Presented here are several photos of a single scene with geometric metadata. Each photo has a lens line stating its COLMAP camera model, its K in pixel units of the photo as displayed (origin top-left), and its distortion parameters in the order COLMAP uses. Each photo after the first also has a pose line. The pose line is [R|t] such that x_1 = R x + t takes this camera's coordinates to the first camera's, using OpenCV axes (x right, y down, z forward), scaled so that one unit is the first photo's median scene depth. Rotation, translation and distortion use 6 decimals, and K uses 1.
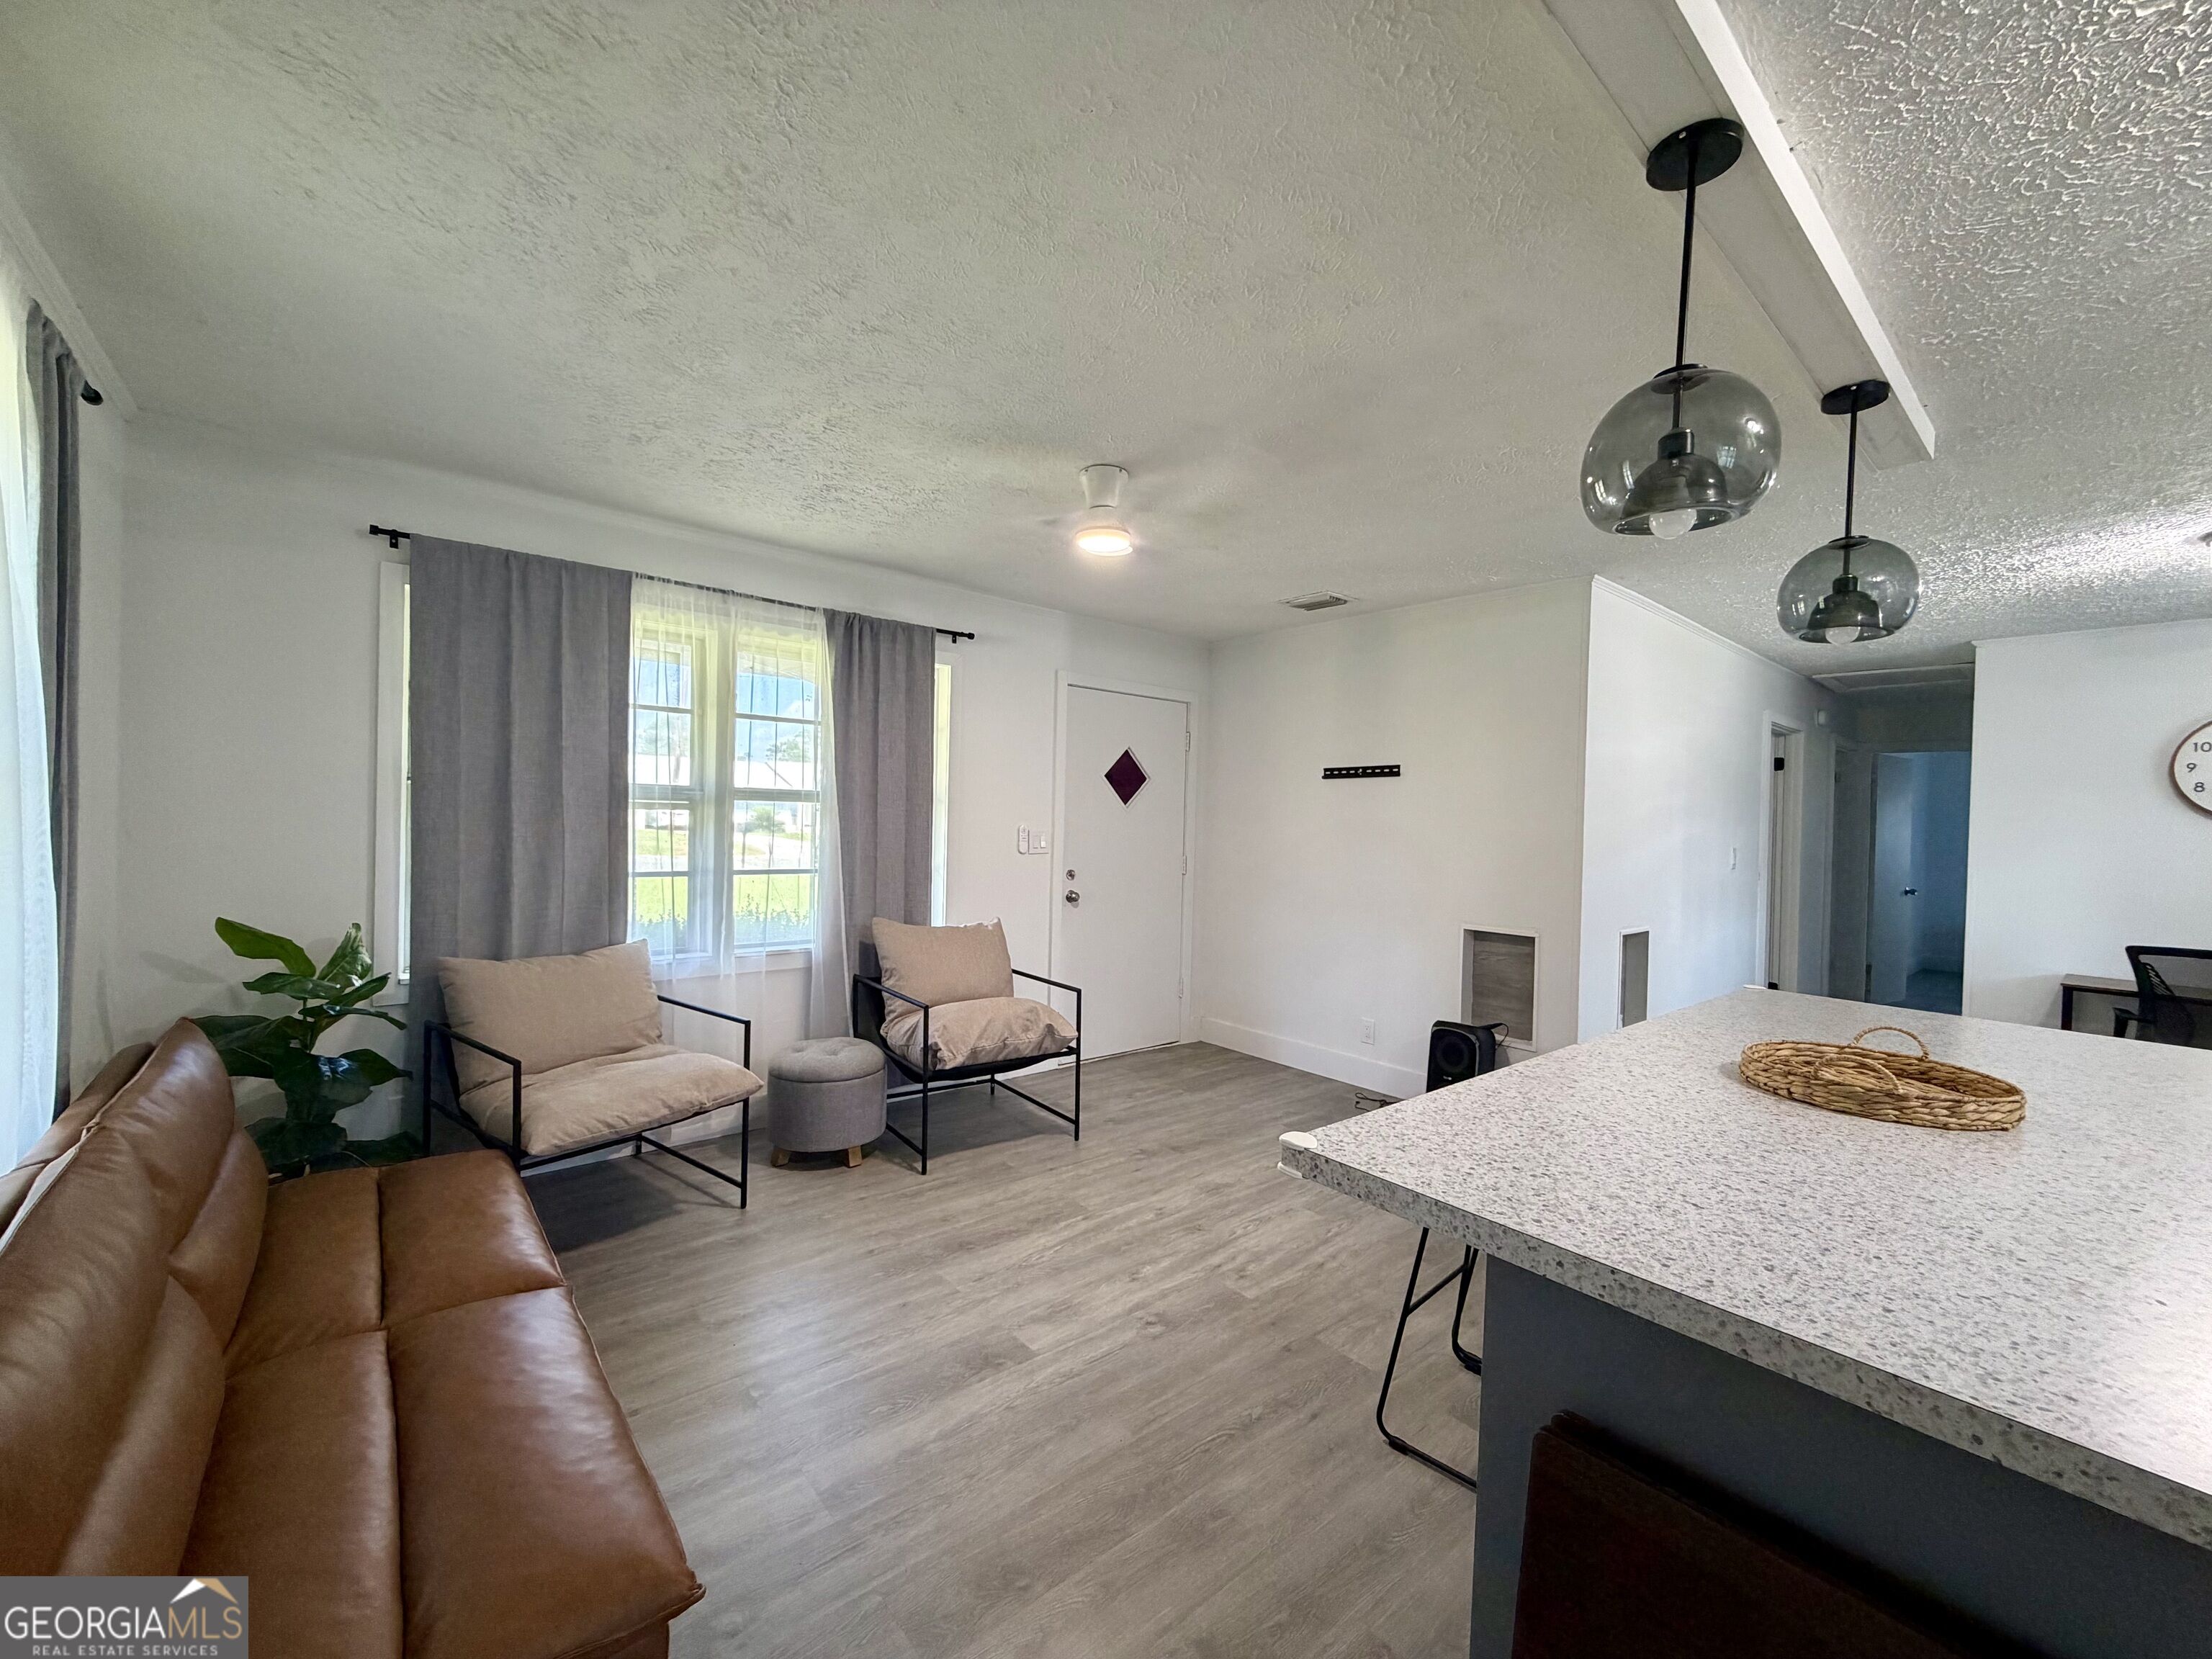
lens RADIAL K [[880.7, 0, 1099.1], [0, 880.7, 832.3], [0, 0, 1]] dist [-0.000458, 0.000135]
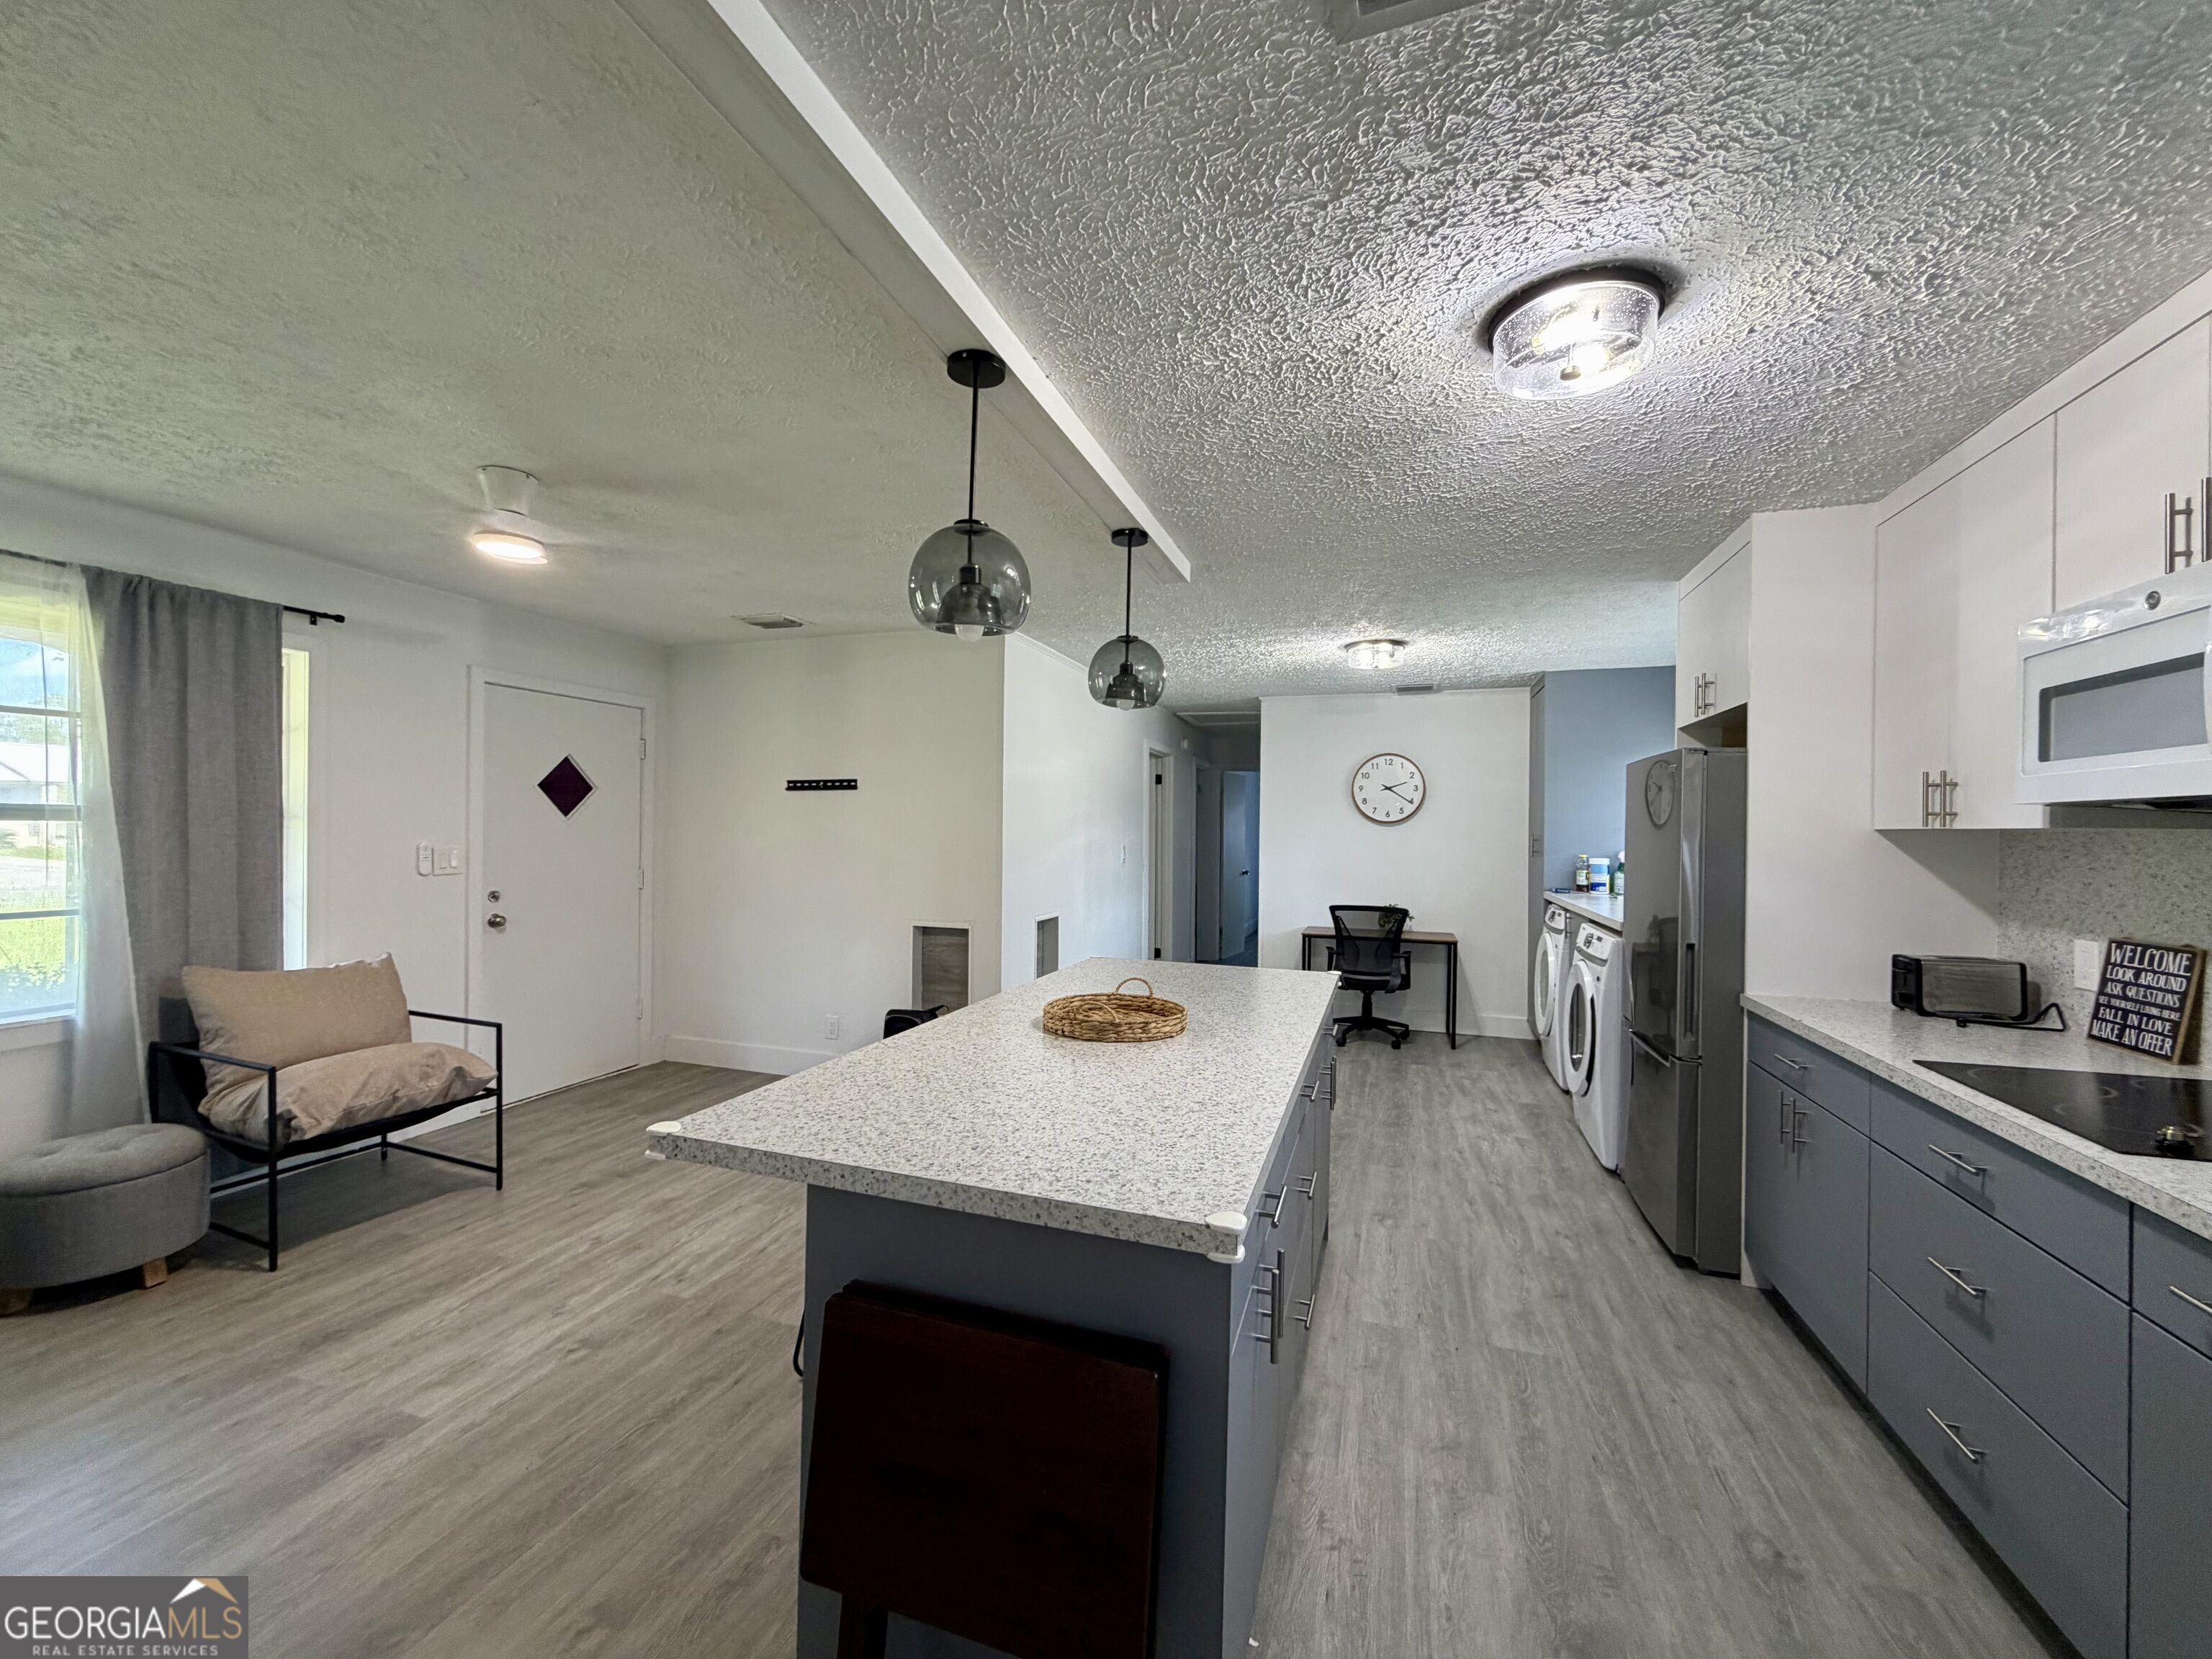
lens RADIAL K [[880.7, 0, 1099.1], [0, 880.7, 832.3], [0, 0, 1]] dist [-0.000458, 0.000135]
pose [[0.854316, -0.017265, 0.519467, 0.041967], [0.016847, 0.999843, 0.005524, -0.015965], [-0.519481, 0.004032, 0.854473, -0.113041]]
